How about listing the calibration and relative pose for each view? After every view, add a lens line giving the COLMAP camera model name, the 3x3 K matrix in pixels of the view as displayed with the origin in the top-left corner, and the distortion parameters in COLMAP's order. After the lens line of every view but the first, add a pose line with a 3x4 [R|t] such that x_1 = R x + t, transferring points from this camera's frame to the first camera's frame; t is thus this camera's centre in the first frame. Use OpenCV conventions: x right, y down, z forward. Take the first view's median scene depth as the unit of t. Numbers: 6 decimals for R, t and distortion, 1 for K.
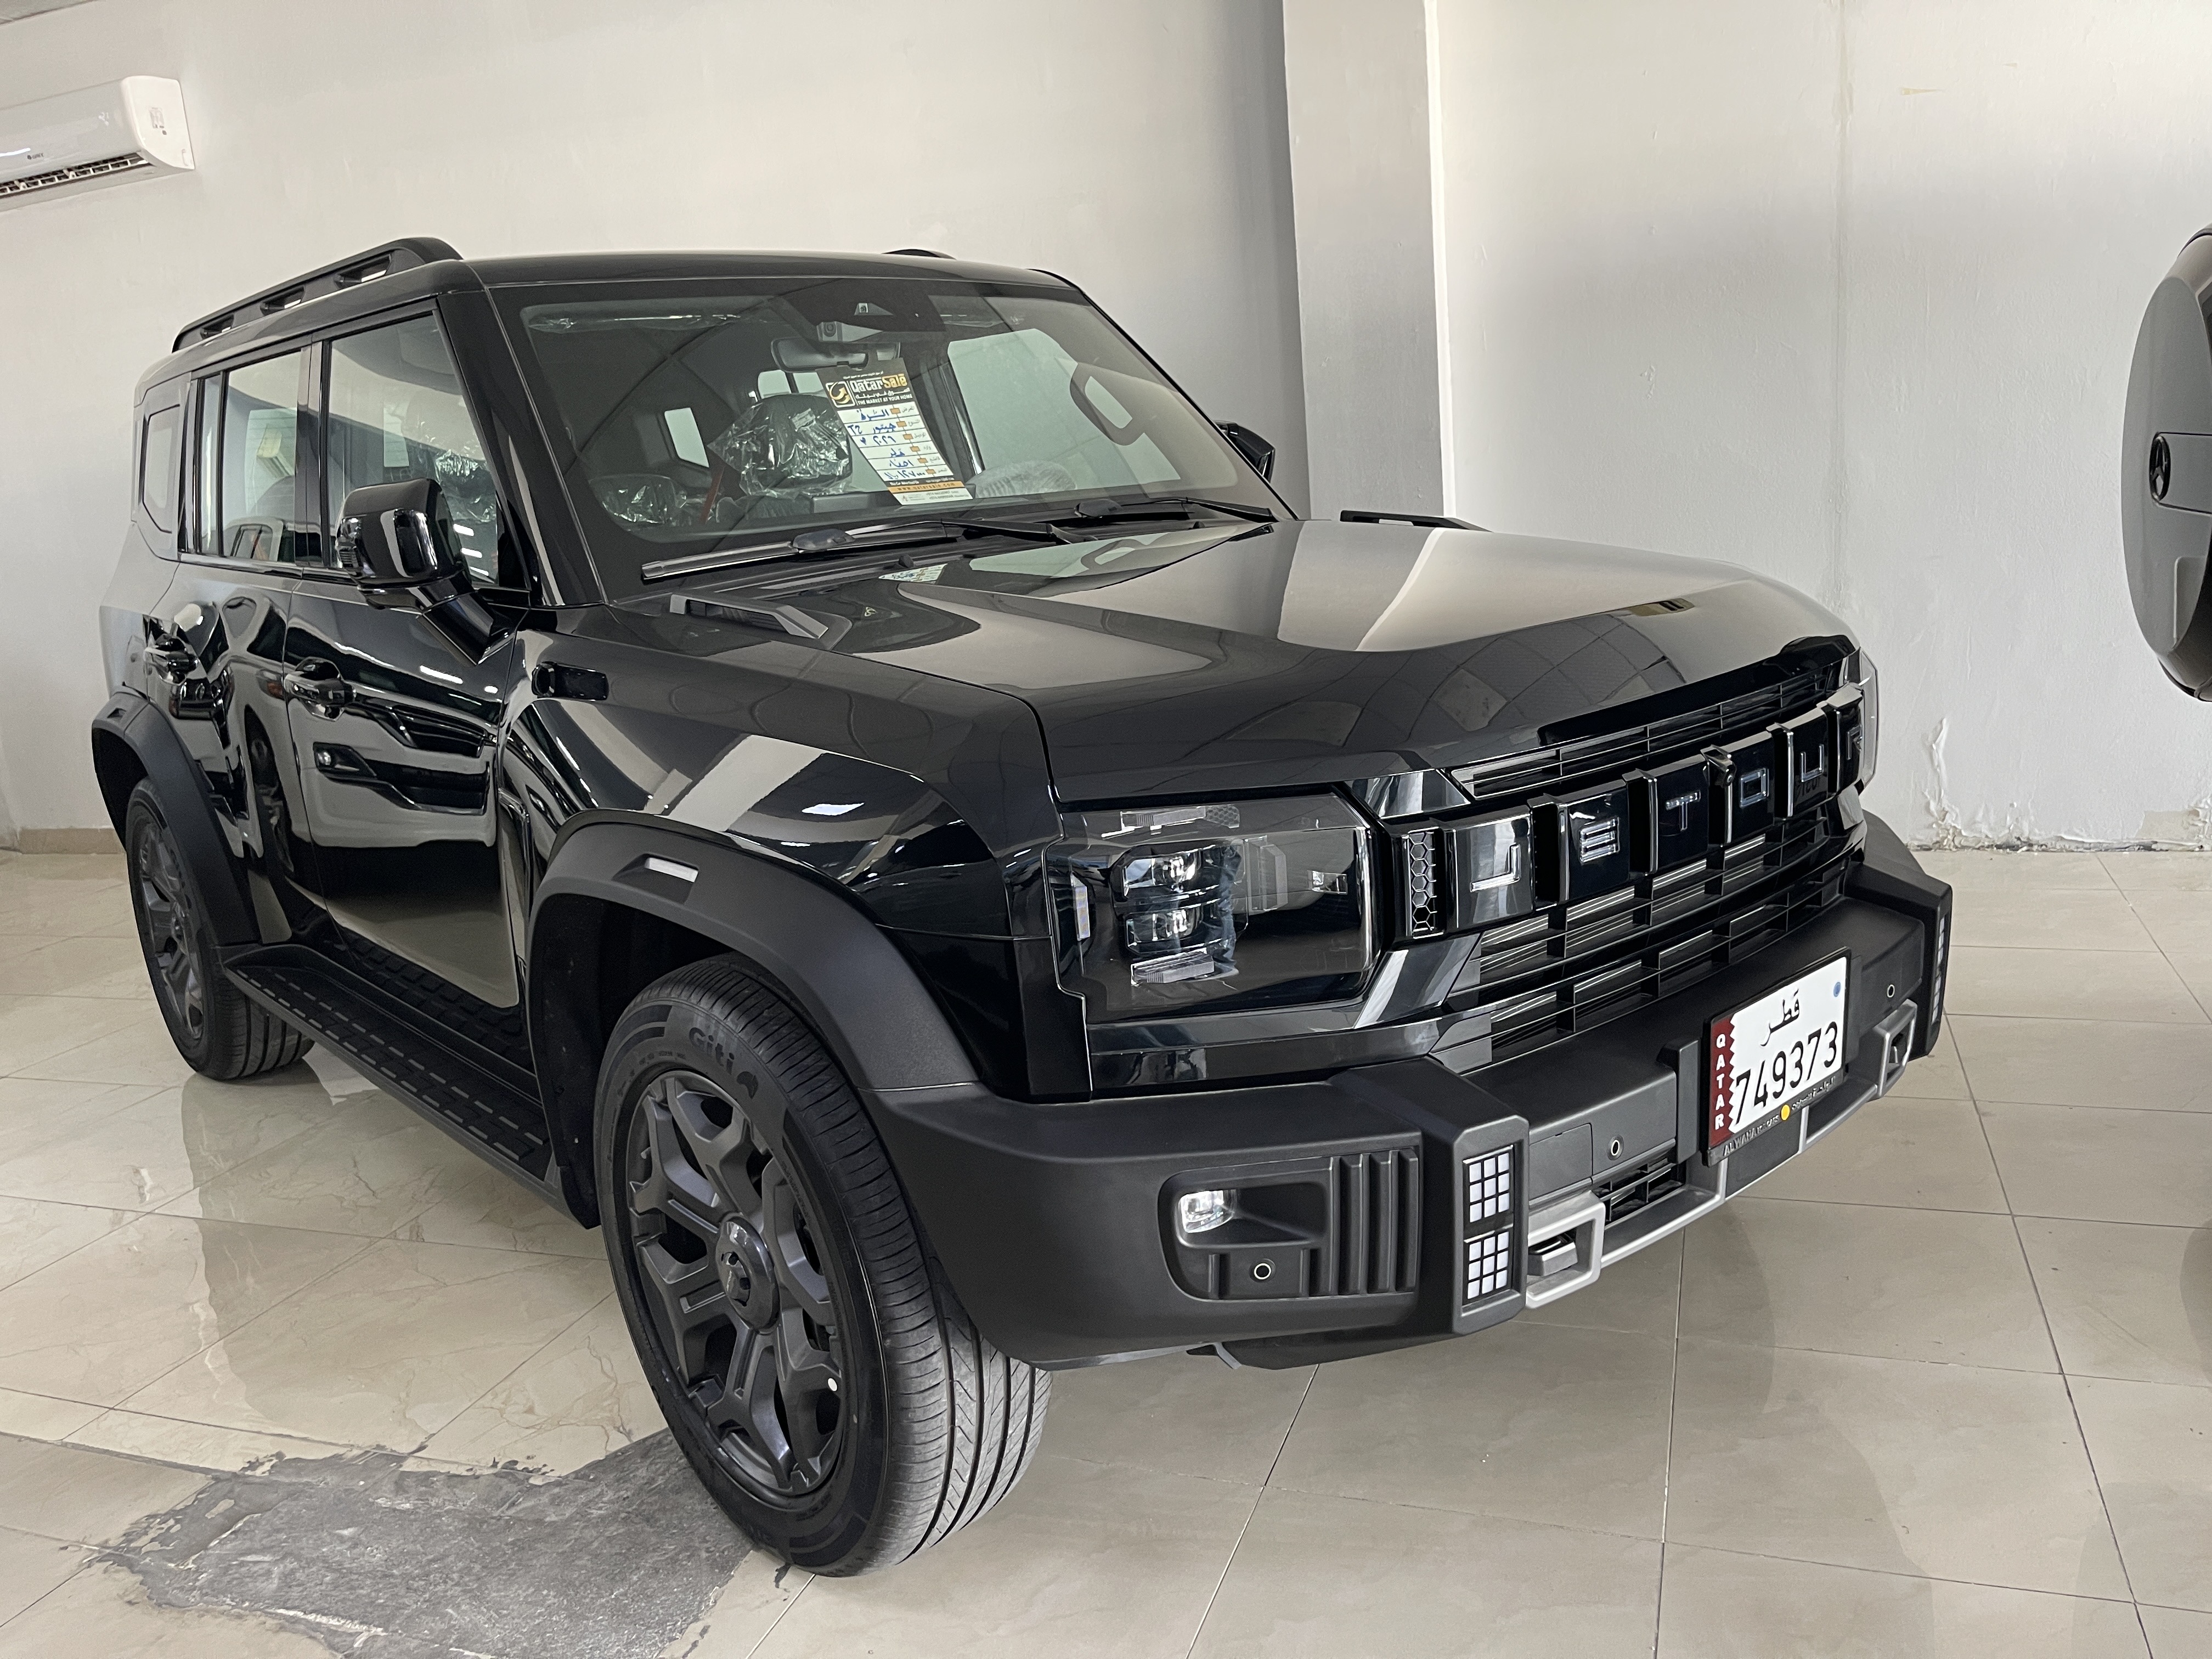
lens RADIAL K [[1616.7, 0, 1106.0], [0, 1616.7, 829.5], [0, 0, 1]] dist [0.056177, -0.063505]
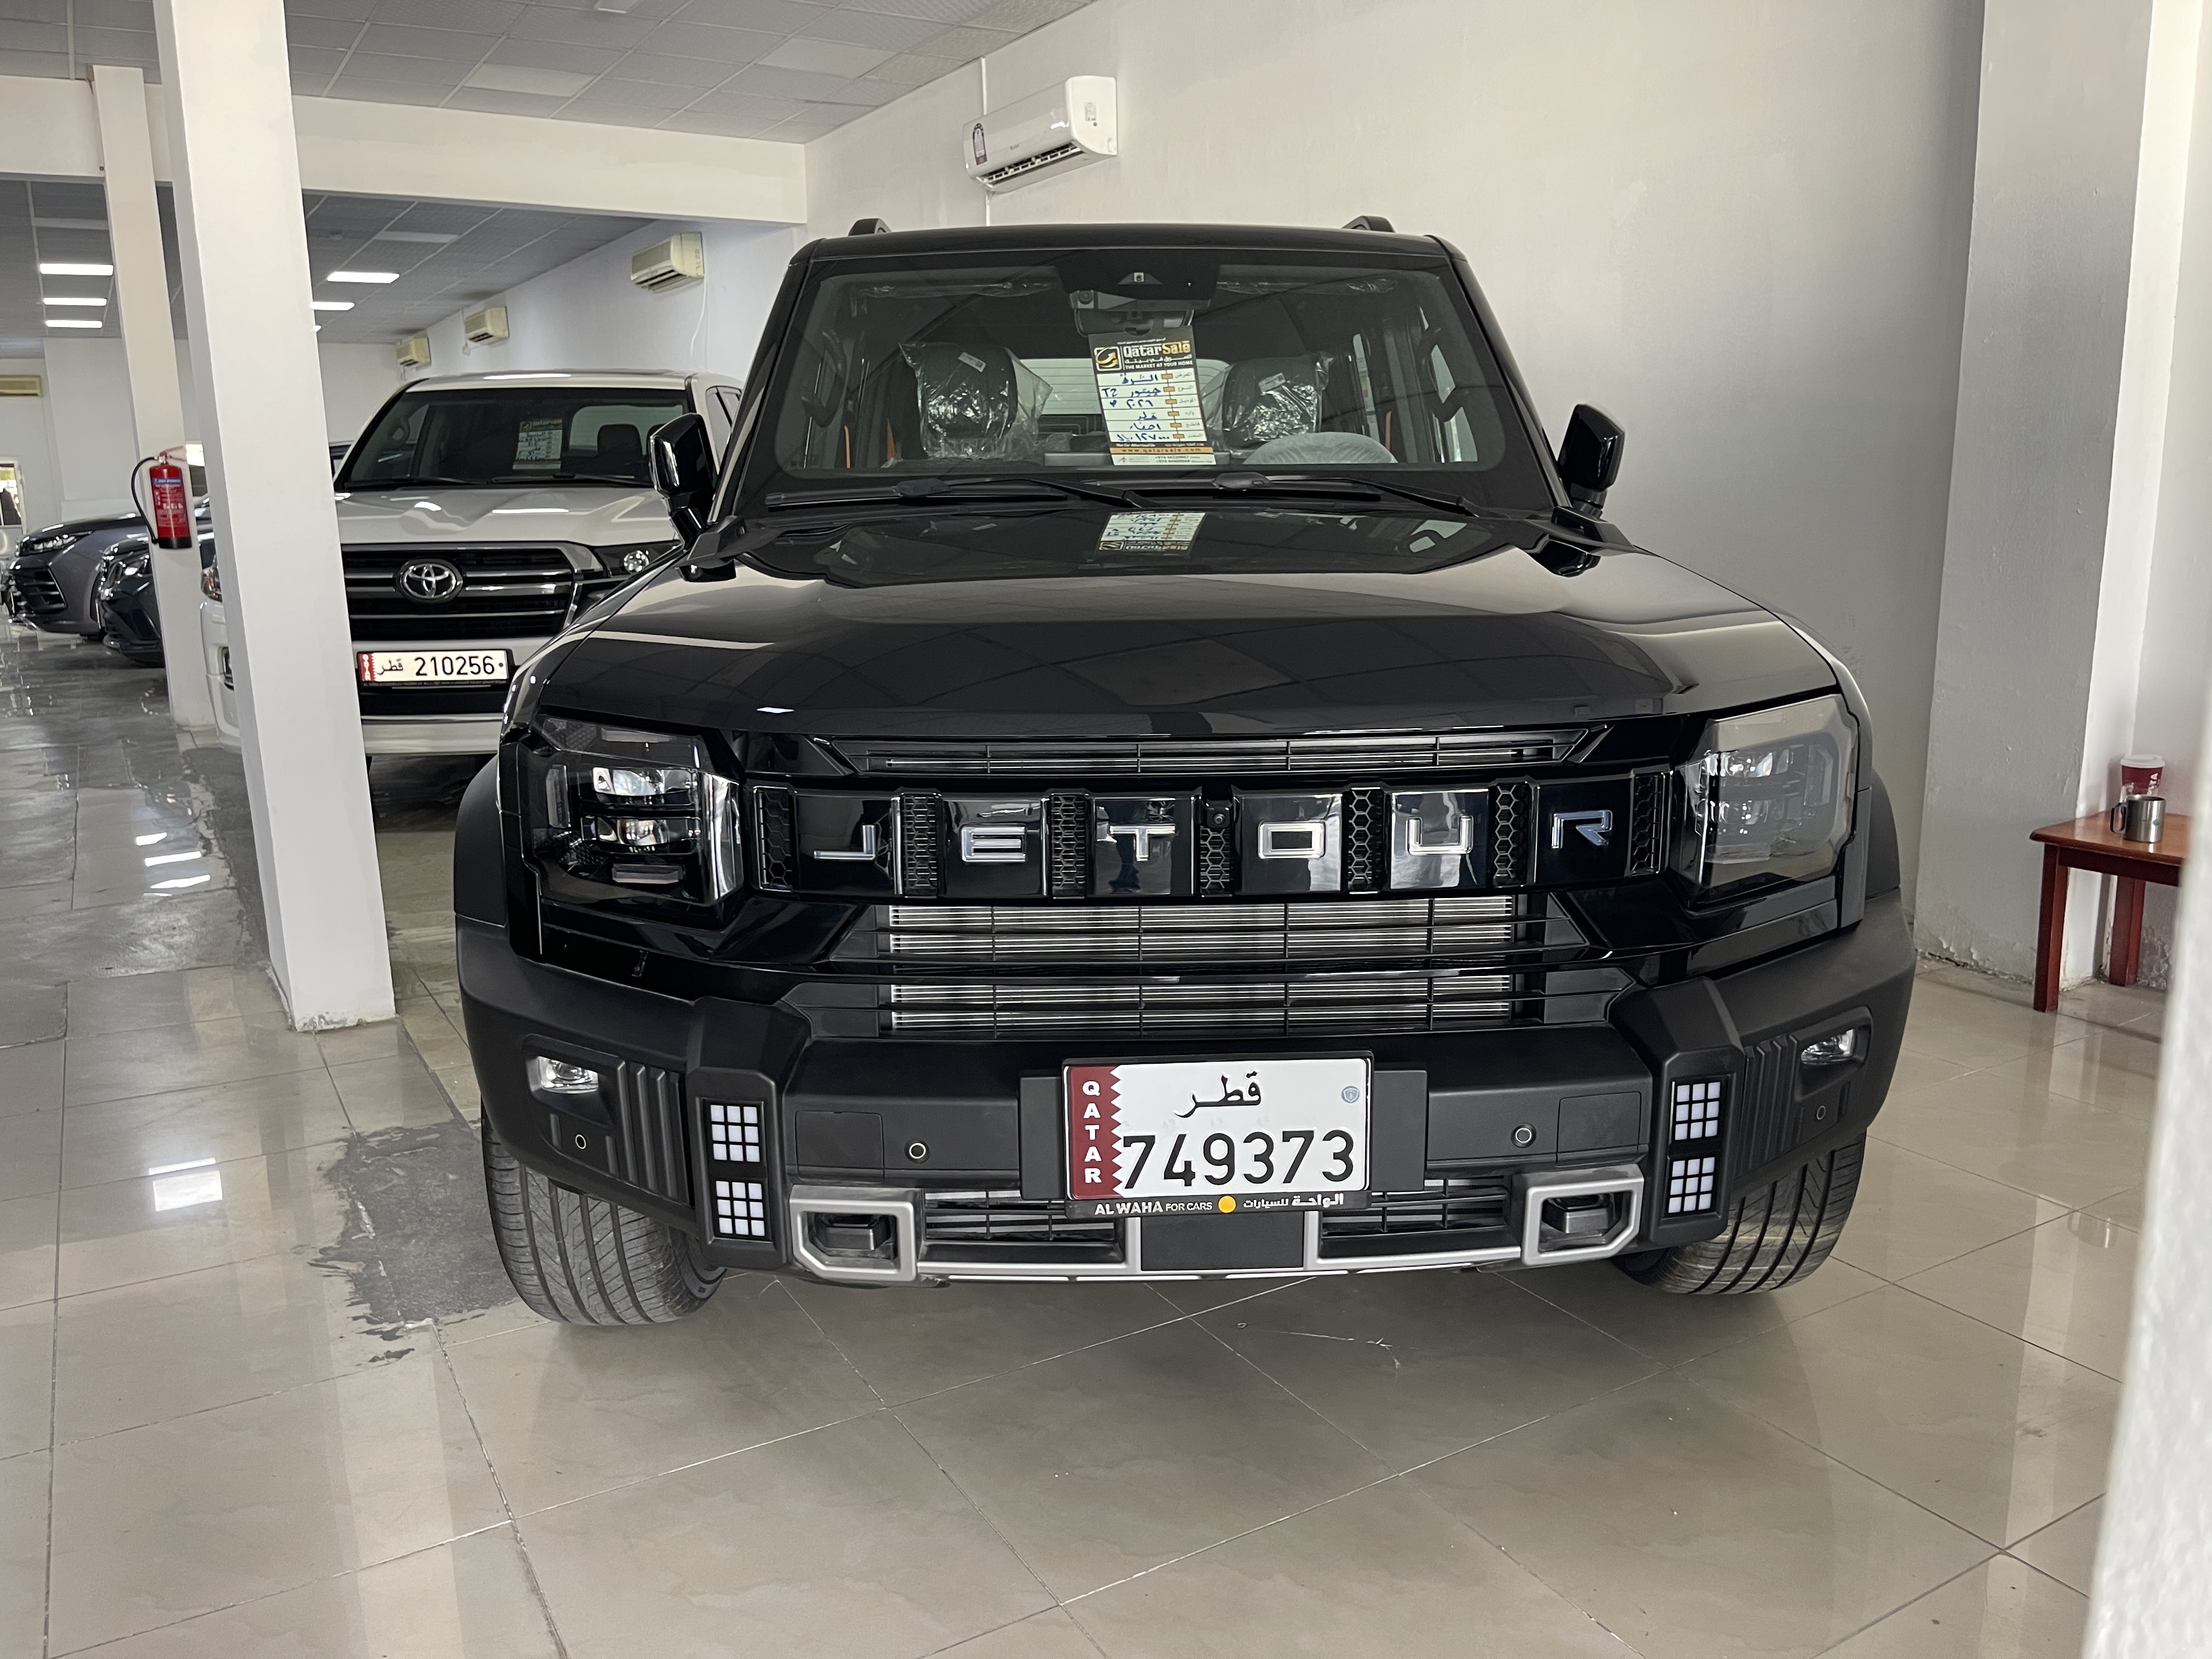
lens RADIAL K [[1599.8, 0, 1107.3], [0, 1599.8, 818.8], [0, 0, 1]] dist [0.080369, -0.000491]
pose [[0.791072, 0.199516, -0.578273, 0.826234], [-0.189716, 0.978724, 0.078150, -0.086665], [0.581561, 0.047885, 0.812092, 0.244579]]
